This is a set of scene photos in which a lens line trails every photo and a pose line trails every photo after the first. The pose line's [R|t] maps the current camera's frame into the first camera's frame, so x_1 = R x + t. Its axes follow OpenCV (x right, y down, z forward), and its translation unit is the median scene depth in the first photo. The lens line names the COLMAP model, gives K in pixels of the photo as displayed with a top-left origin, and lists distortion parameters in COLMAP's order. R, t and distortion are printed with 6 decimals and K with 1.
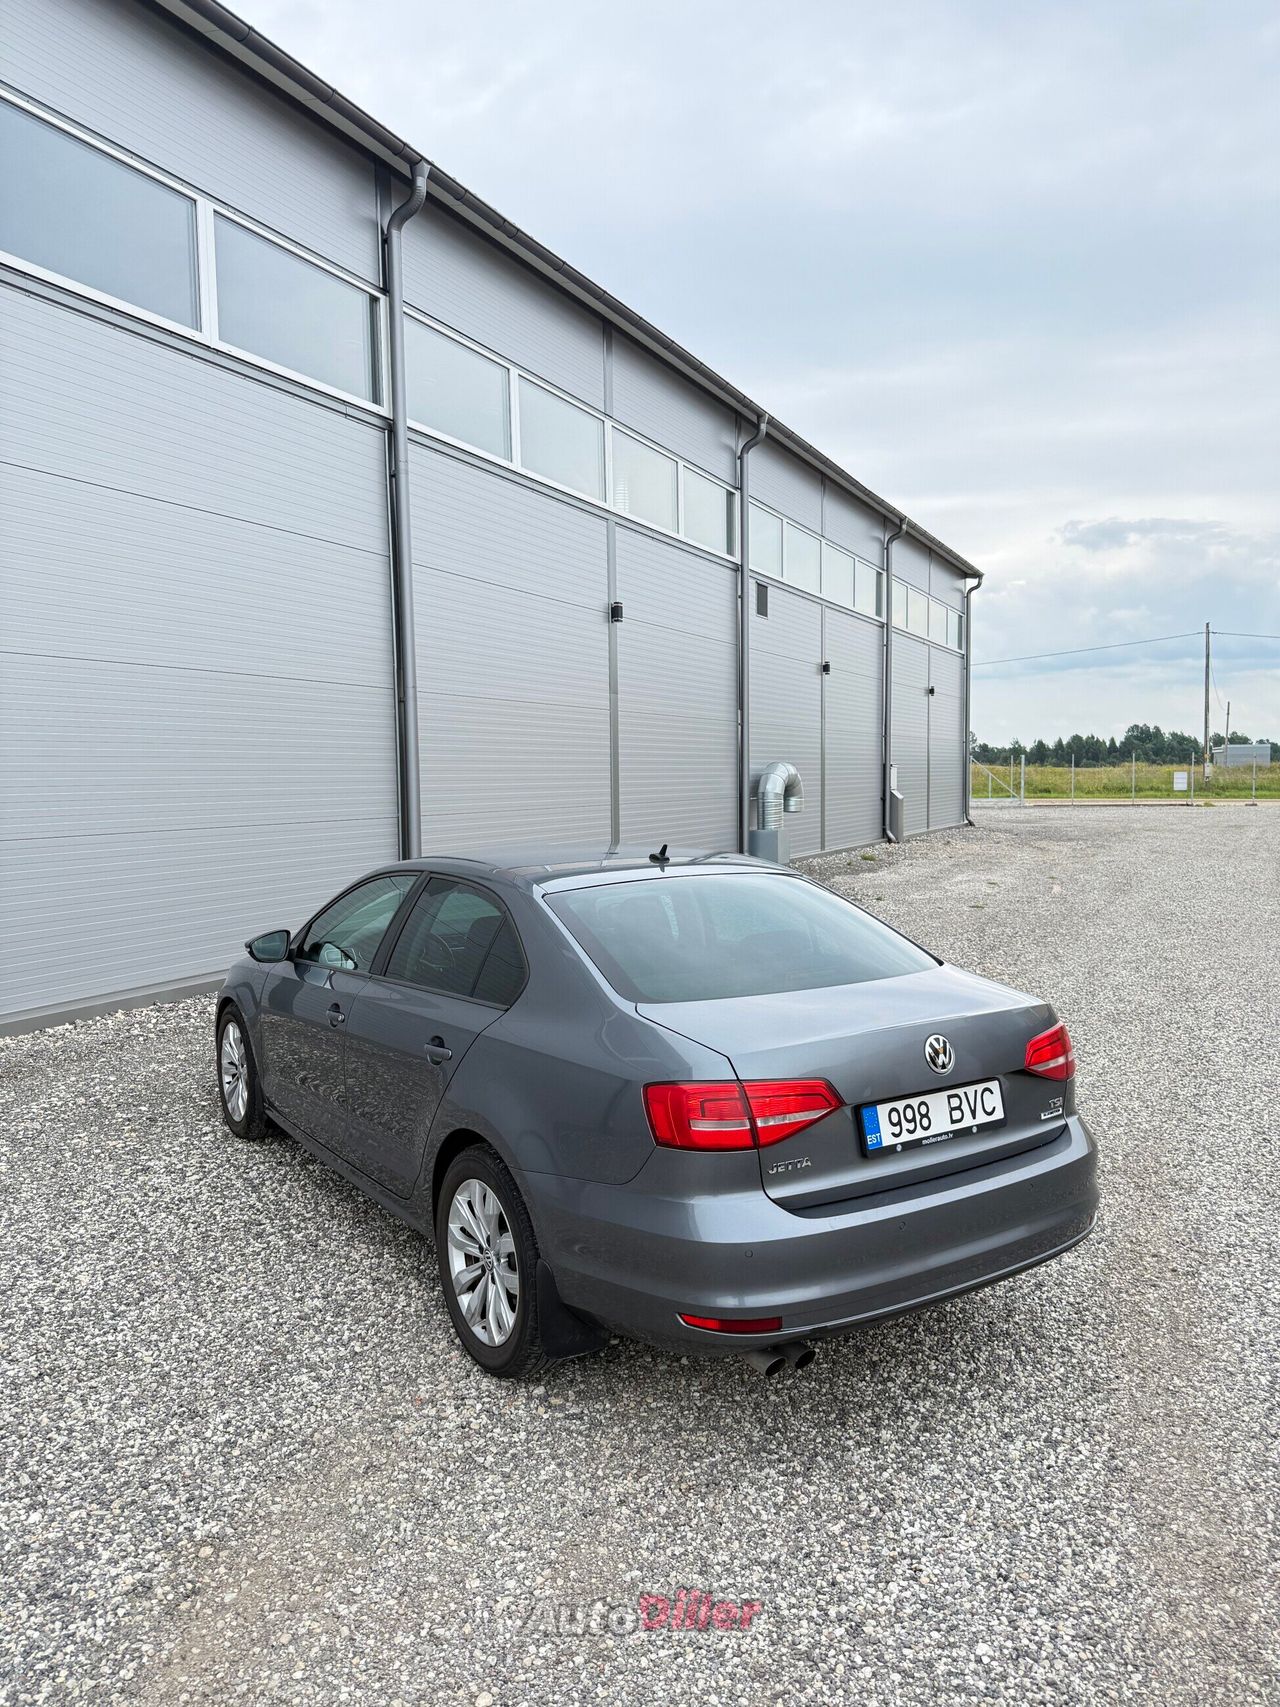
lens RADIAL K [[1202.7, 0, 703.4], [0, 1202.7, 825.1], [0, 0, 1]] dist [0.029221, 0.000912]
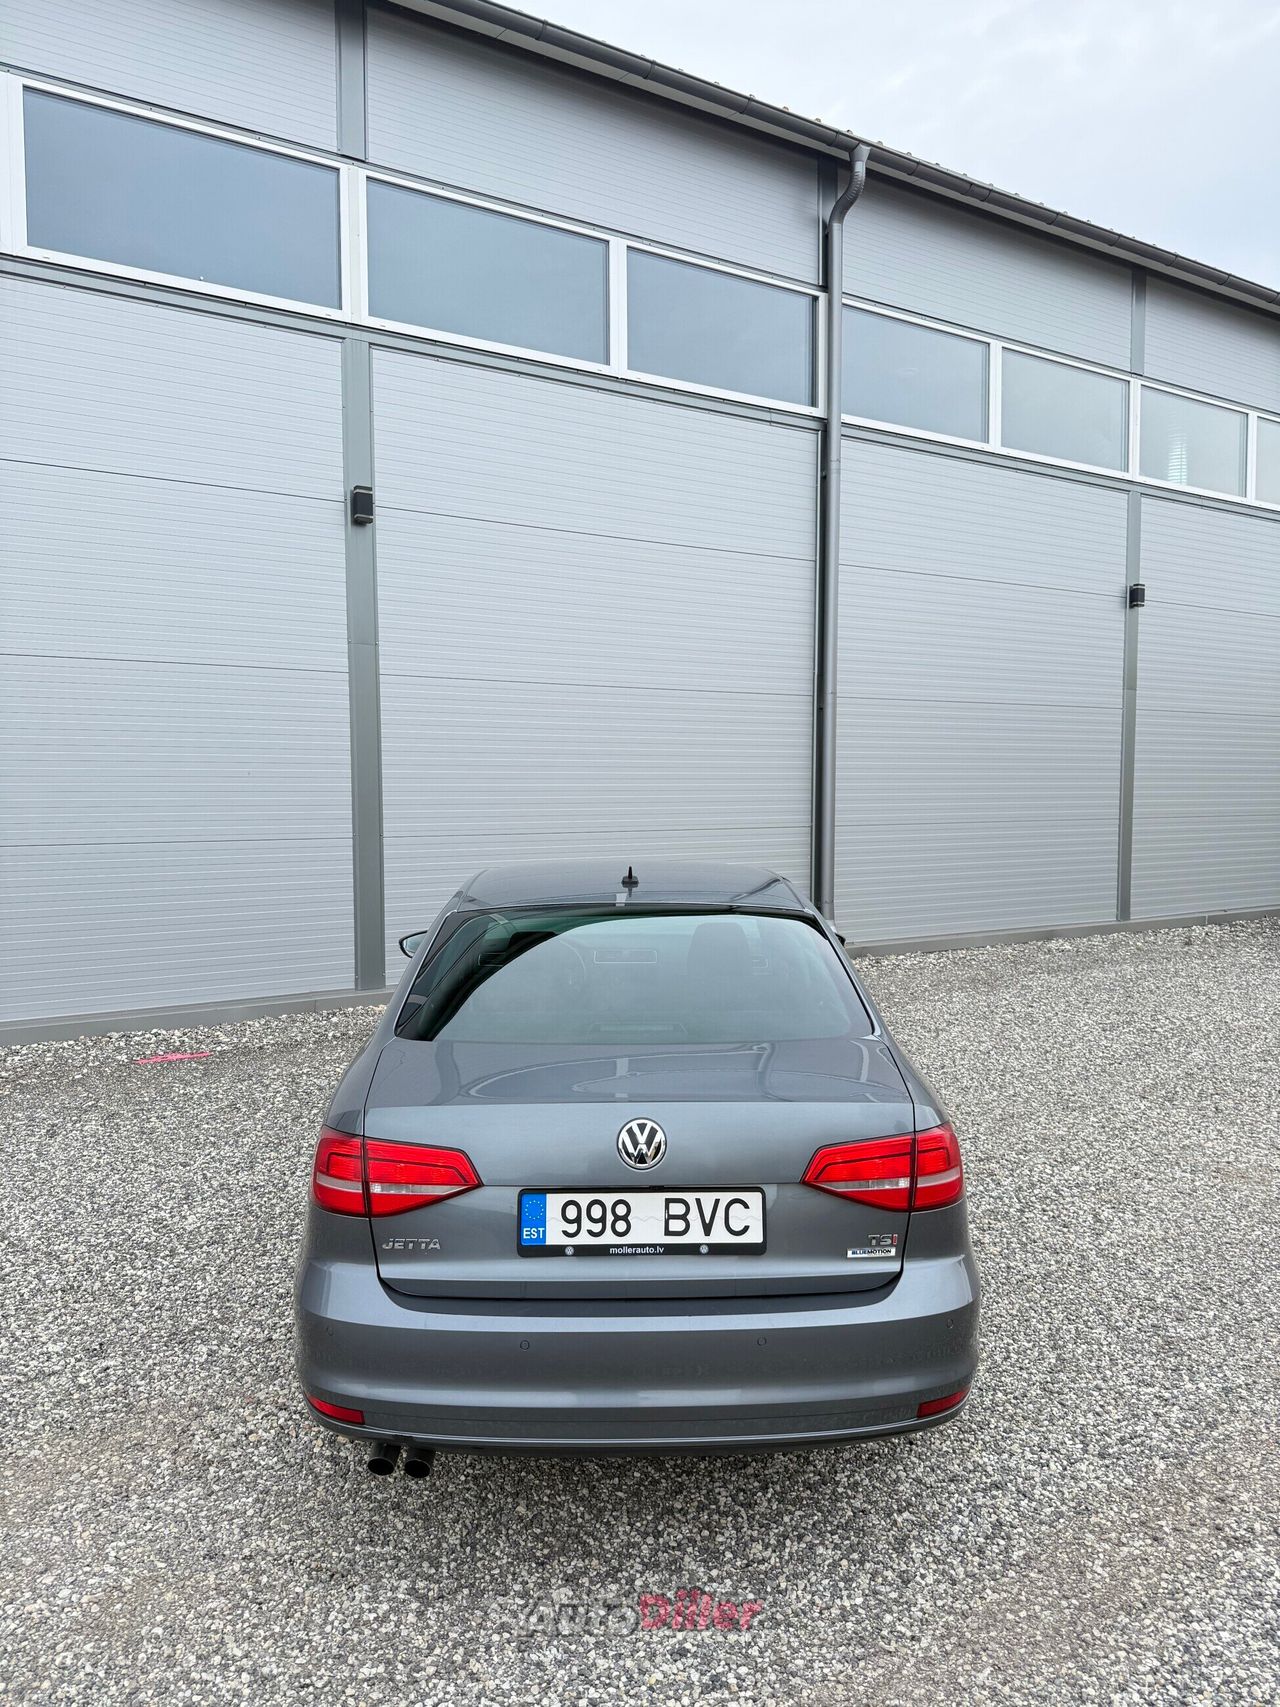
lens RADIAL K [[1216.7, 0, 652.1], [0, 1216.7, 842.5], [0, 0, 1]] dist [0.078969, -0.105487]
pose [[0.841469, 0.031213, -0.539403, 0.603368], [-0.025926, 0.999513, 0.017394, -0.023521], [0.539683, -0.000652, 0.841868, 0.306018]]
